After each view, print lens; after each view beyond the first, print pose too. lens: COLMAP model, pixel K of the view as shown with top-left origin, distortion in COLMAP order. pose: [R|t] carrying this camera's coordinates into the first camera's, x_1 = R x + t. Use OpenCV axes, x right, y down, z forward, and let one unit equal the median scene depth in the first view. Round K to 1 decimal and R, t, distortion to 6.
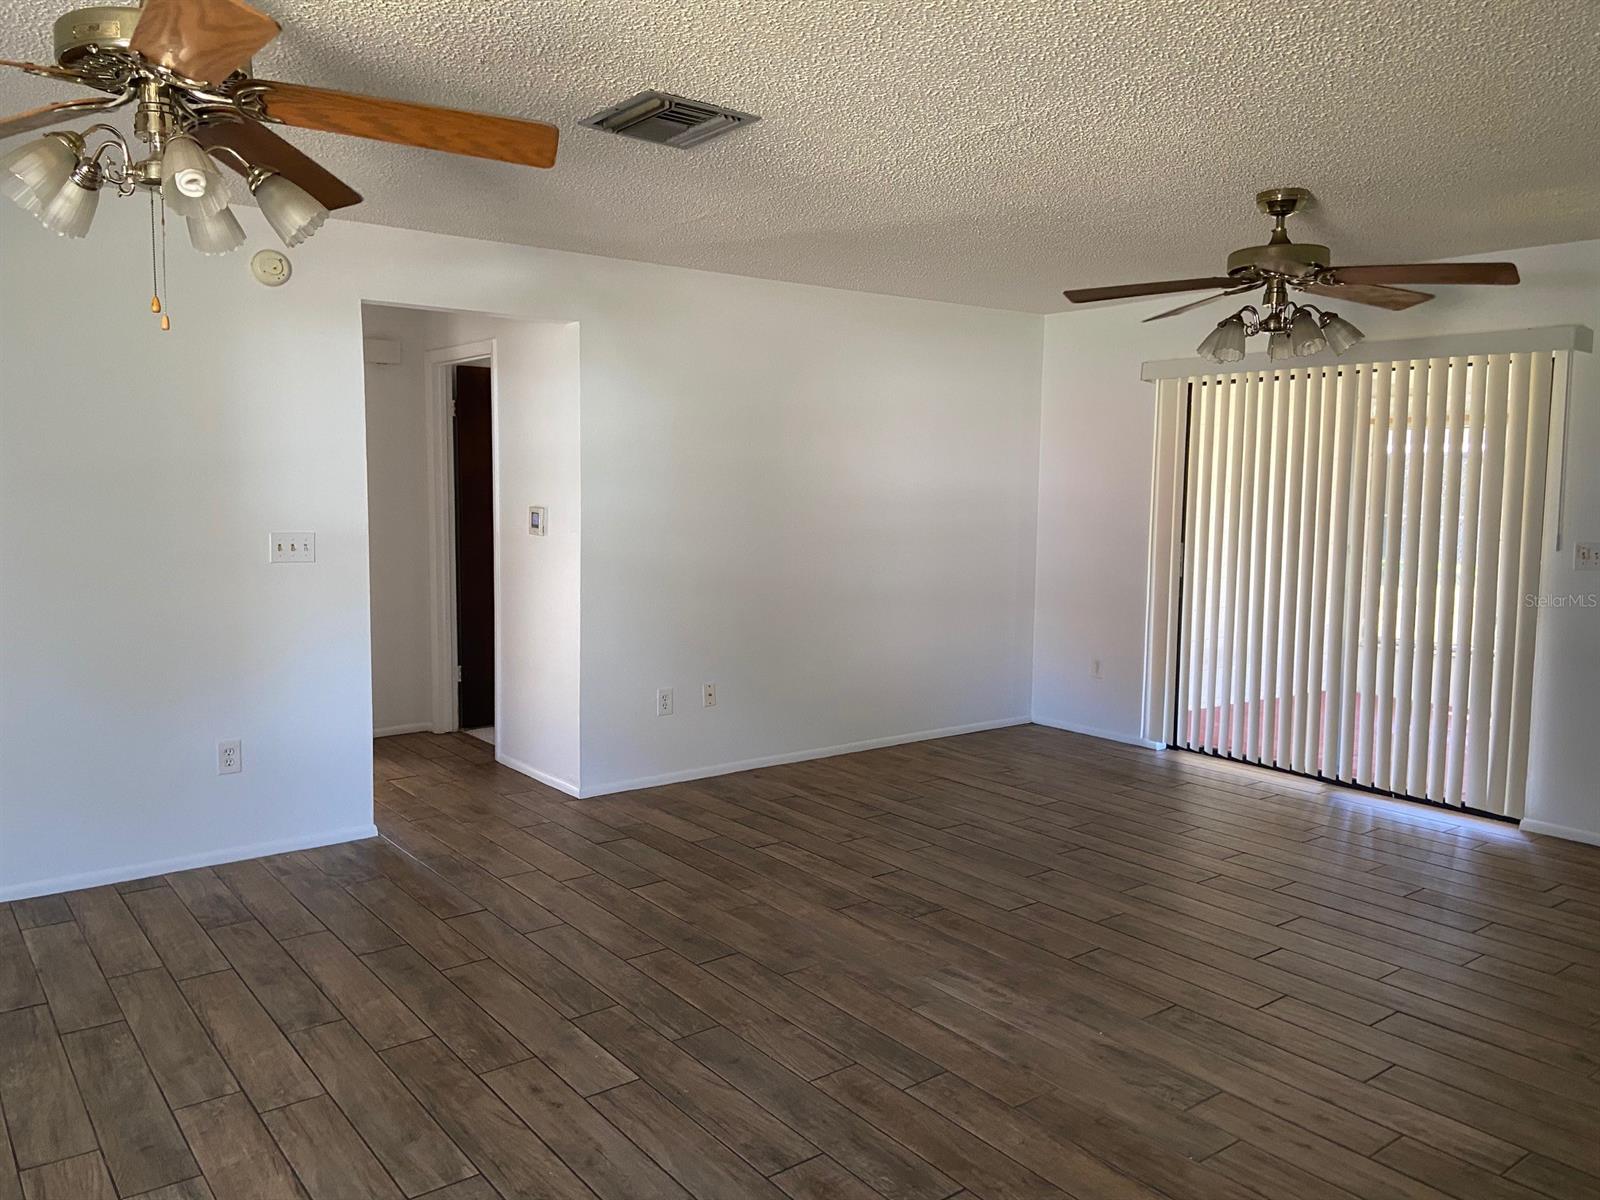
lens RADIAL K [[1202.7, 0, 789.9], [0, 1202.7, 586.3], [0, 0, 1]] dist [0.139820, -0.192756]
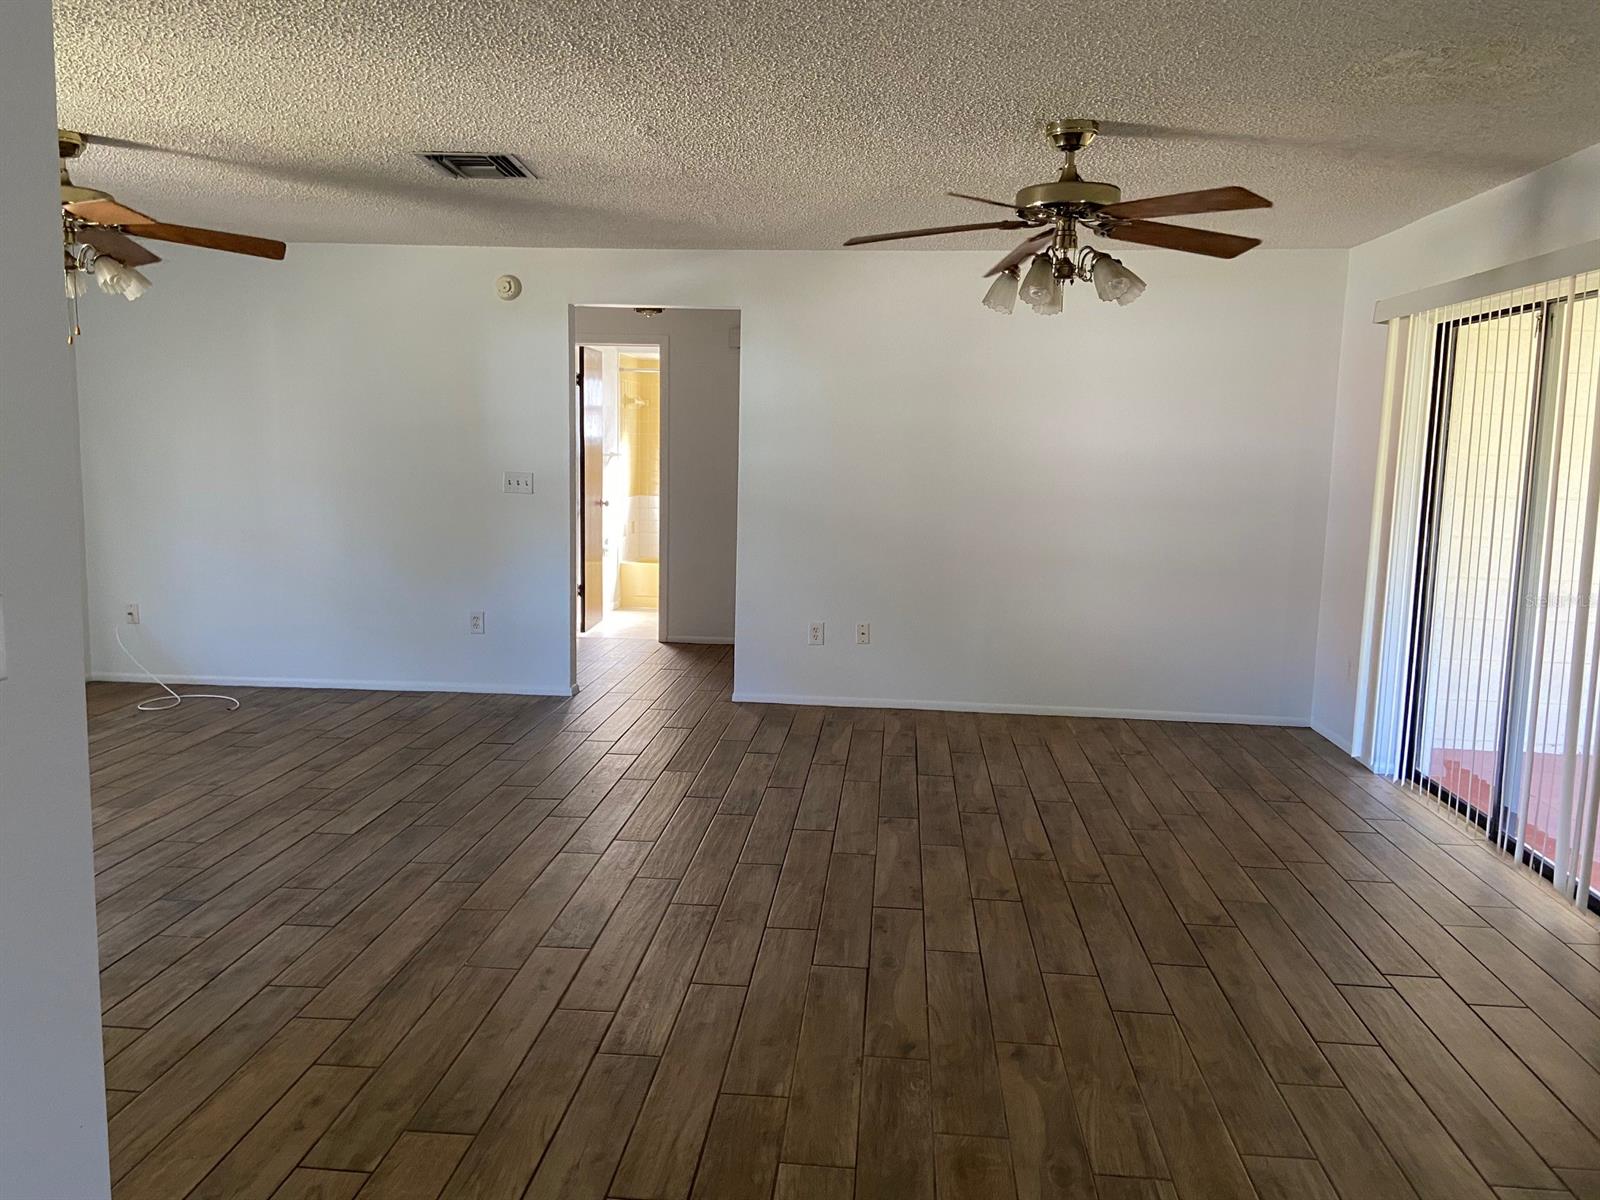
lens RADIAL K [[1202.7, 0, 789.9], [0, 1202.7, 586.3], [0, 0, 1]] dist [0.139820, -0.192756]
pose [[0.737919, 0.088083, -0.669116, 0.886390], [-0.073286, 0.996042, 0.050298, -0.006826], [0.670898, 0.011921, 0.741454, 0.182419]]
